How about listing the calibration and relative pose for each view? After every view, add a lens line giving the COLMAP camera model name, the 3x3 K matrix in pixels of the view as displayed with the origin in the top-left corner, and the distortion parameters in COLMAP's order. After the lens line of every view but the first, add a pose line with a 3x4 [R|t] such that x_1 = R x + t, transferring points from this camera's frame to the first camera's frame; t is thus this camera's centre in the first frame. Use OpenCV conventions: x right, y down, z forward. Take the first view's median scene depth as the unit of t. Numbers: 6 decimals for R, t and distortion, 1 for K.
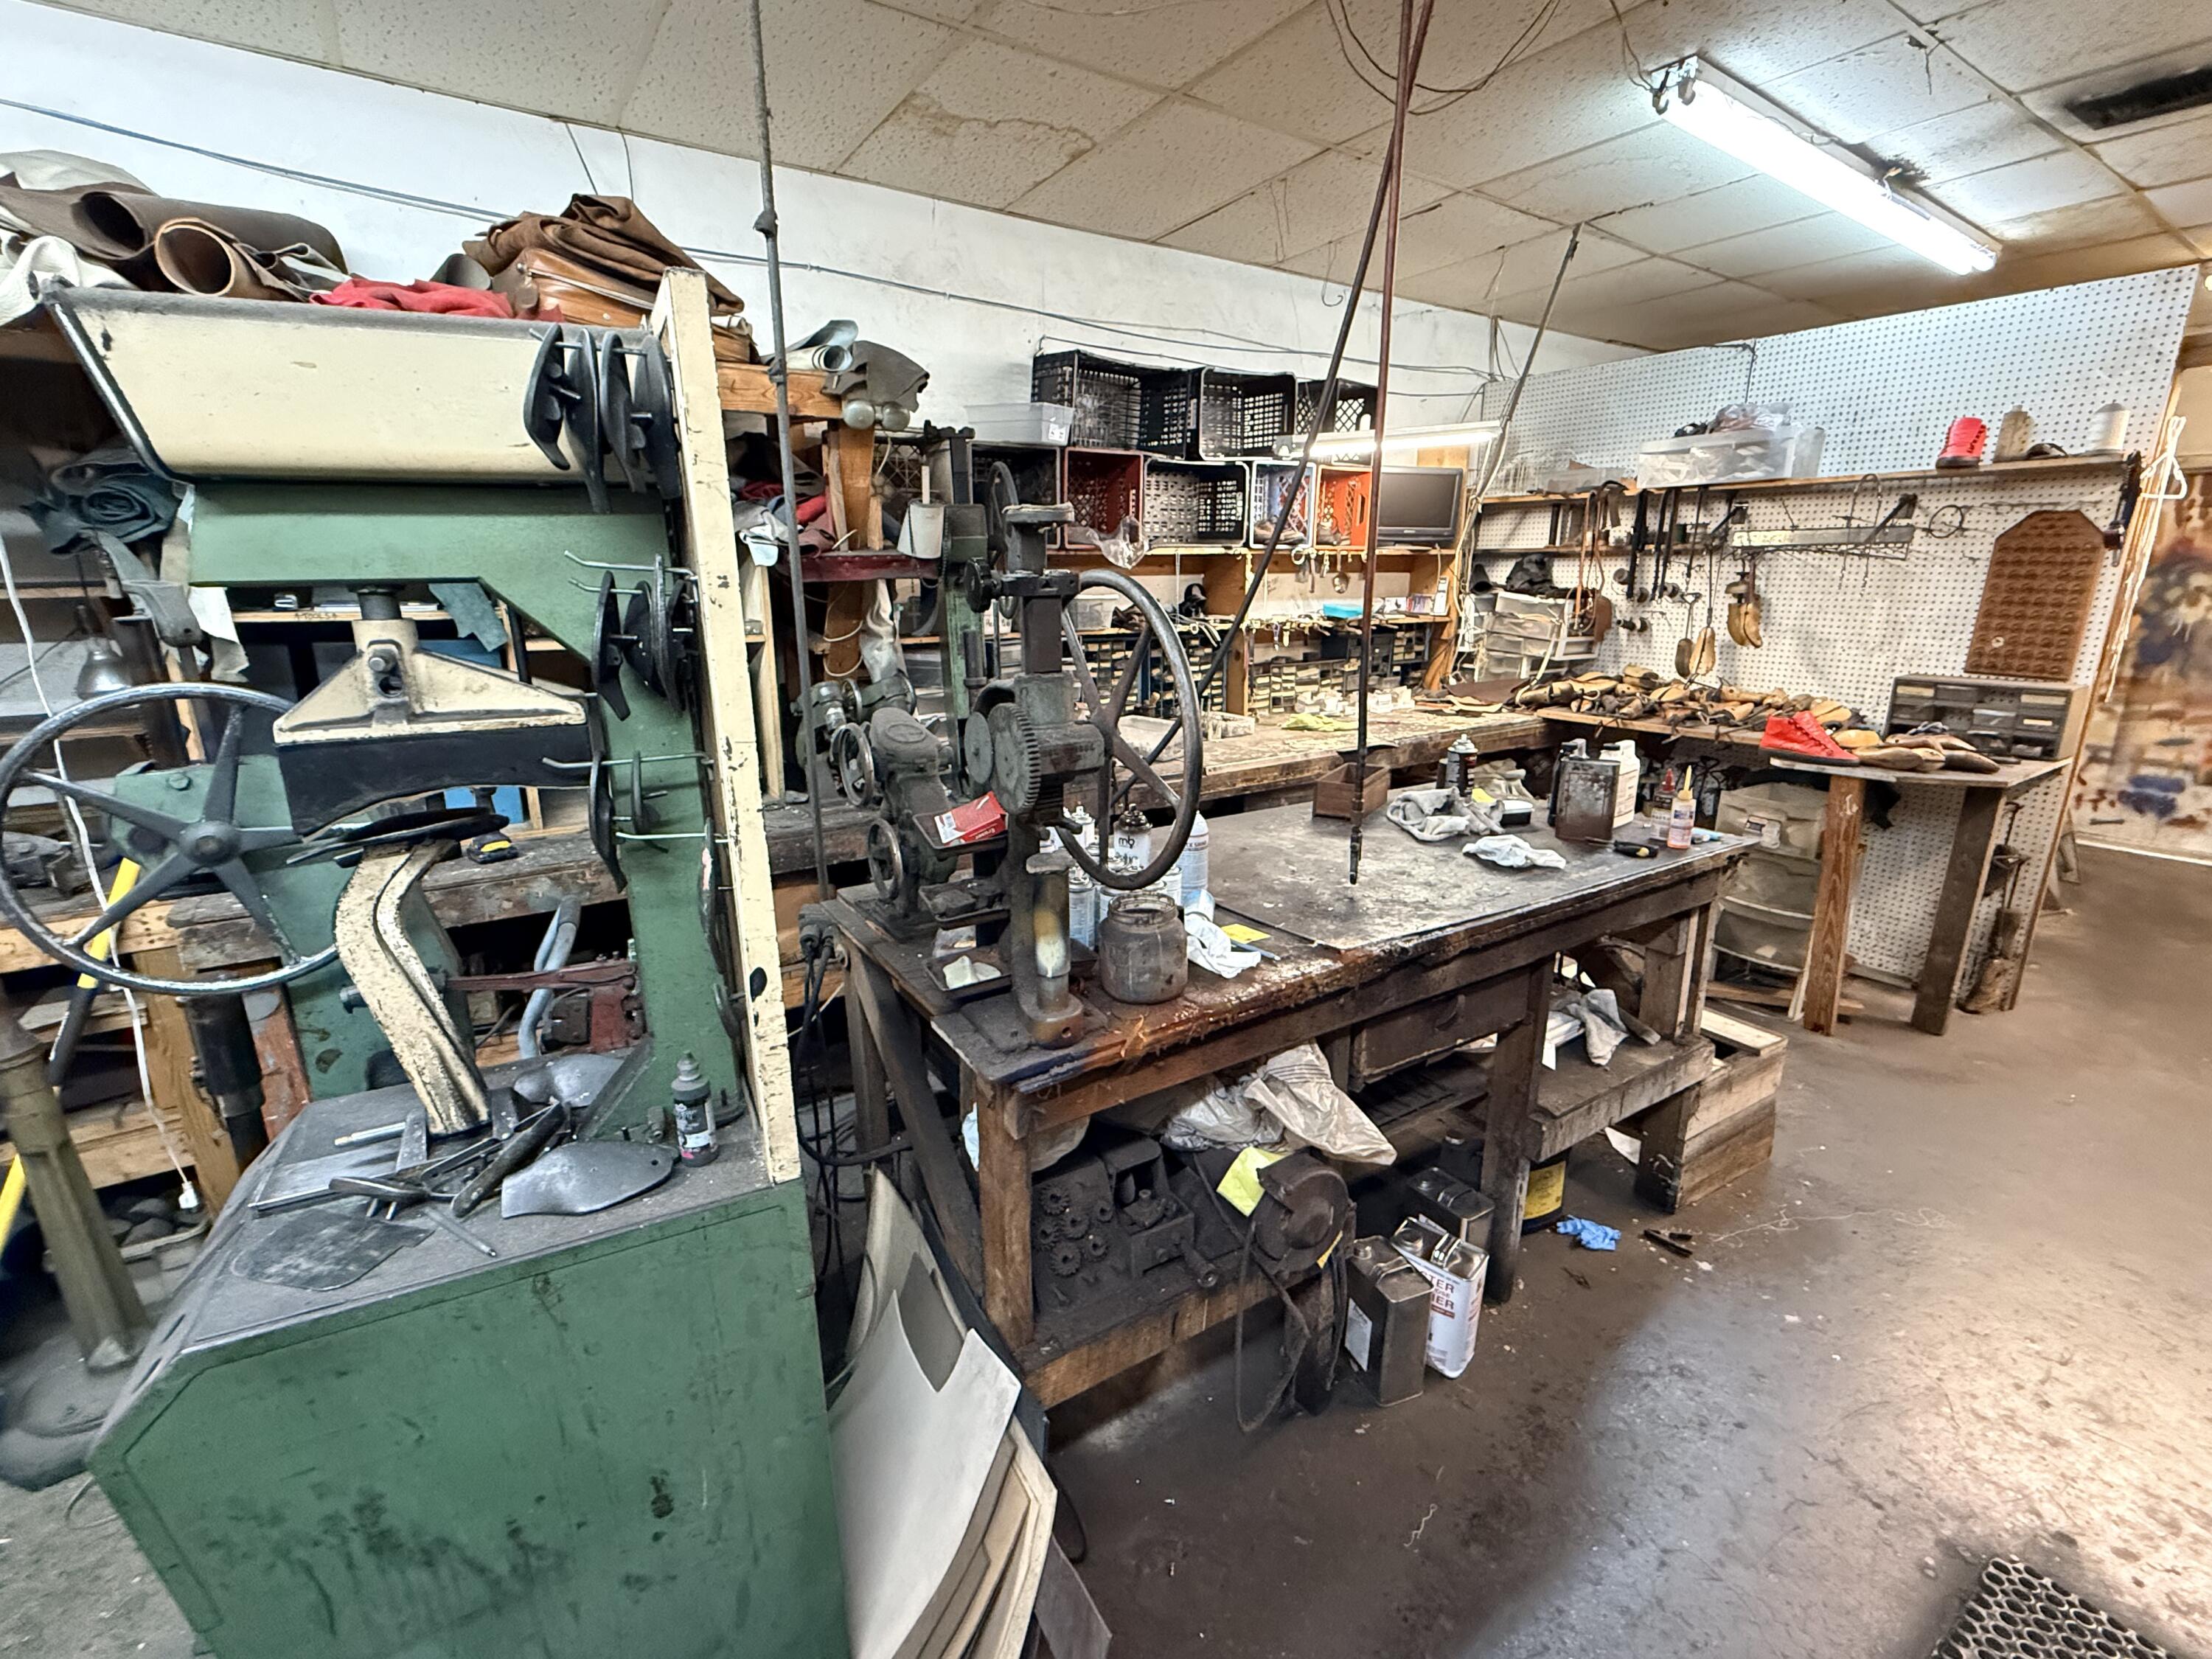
lens RADIAL K [[977.3, 0, 1106.7], [0, 977.3, 830.6], [0, 0, 1]] dist [0.001683, -0.000309]
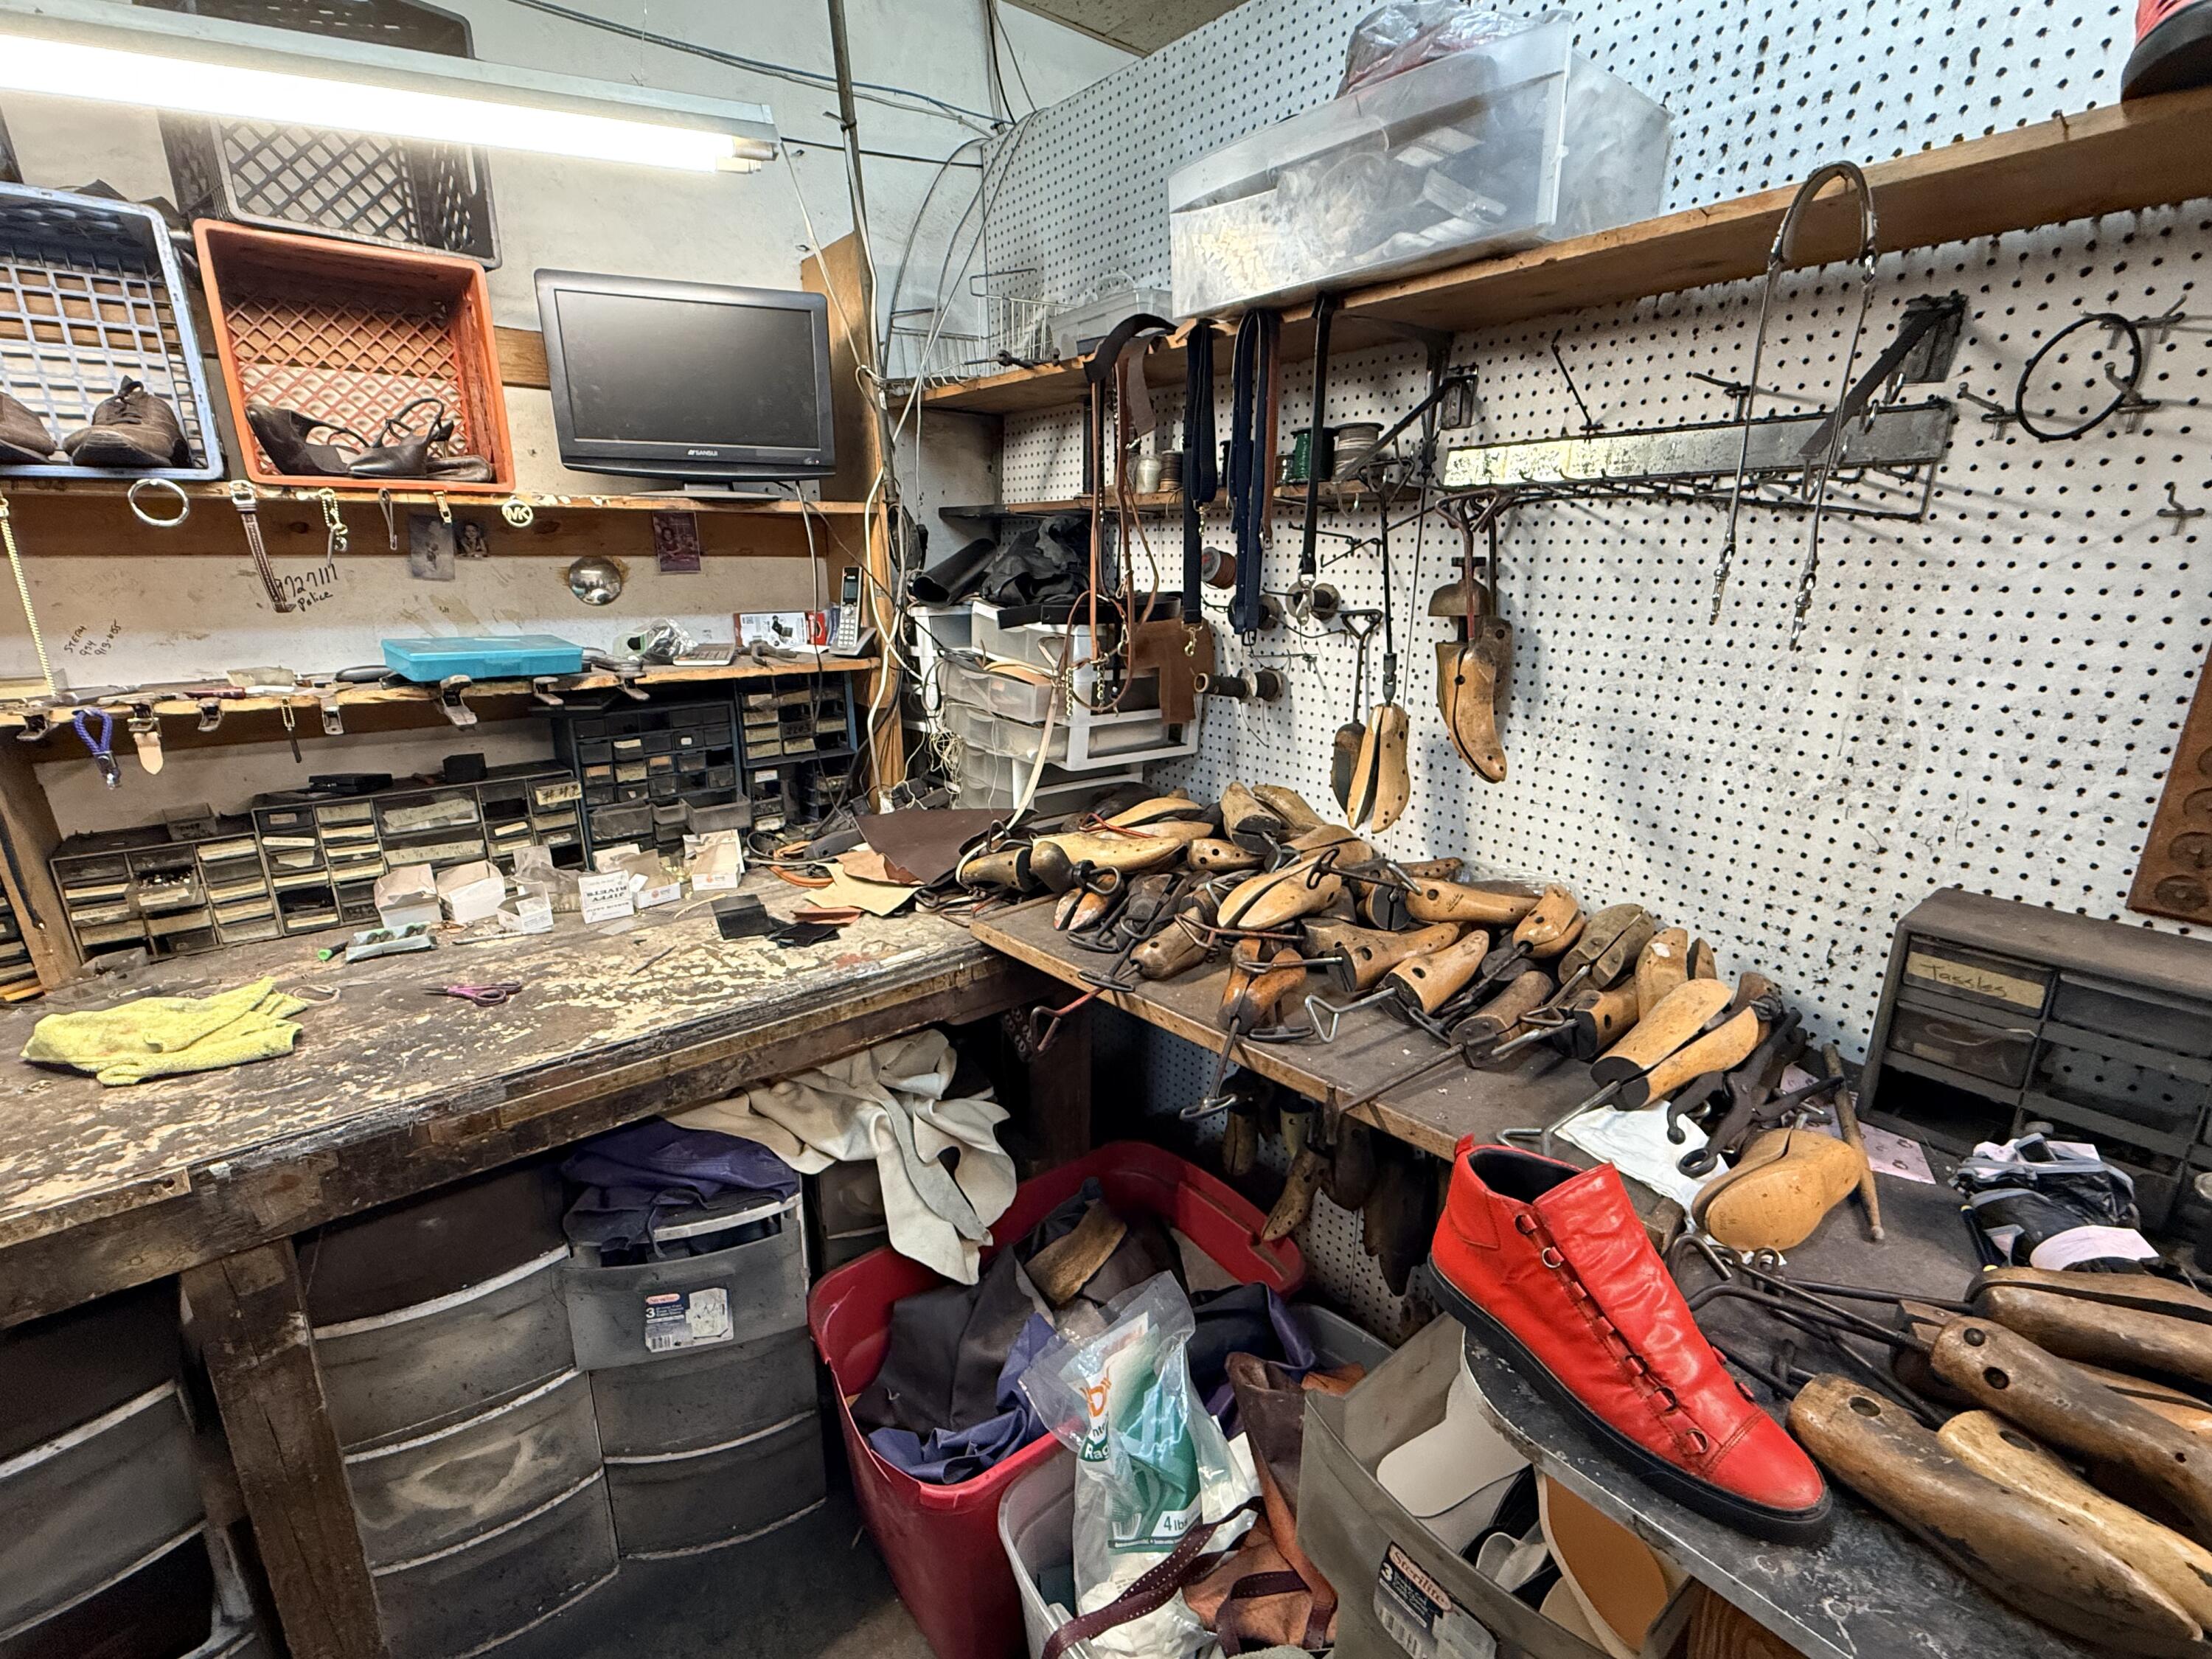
lens RADIAL K [[977.3, 0, 1107.8], [0, 977.3, 830.3], [0, 0, 1]] dist [0.001683, -0.000309]
pose [[0.995703, -0.020557, 0.090293, 0.476805], [0.019177, 0.999686, 0.016124, -0.169353], [-0.090597, -0.014323, 0.995785, 0.640694]]
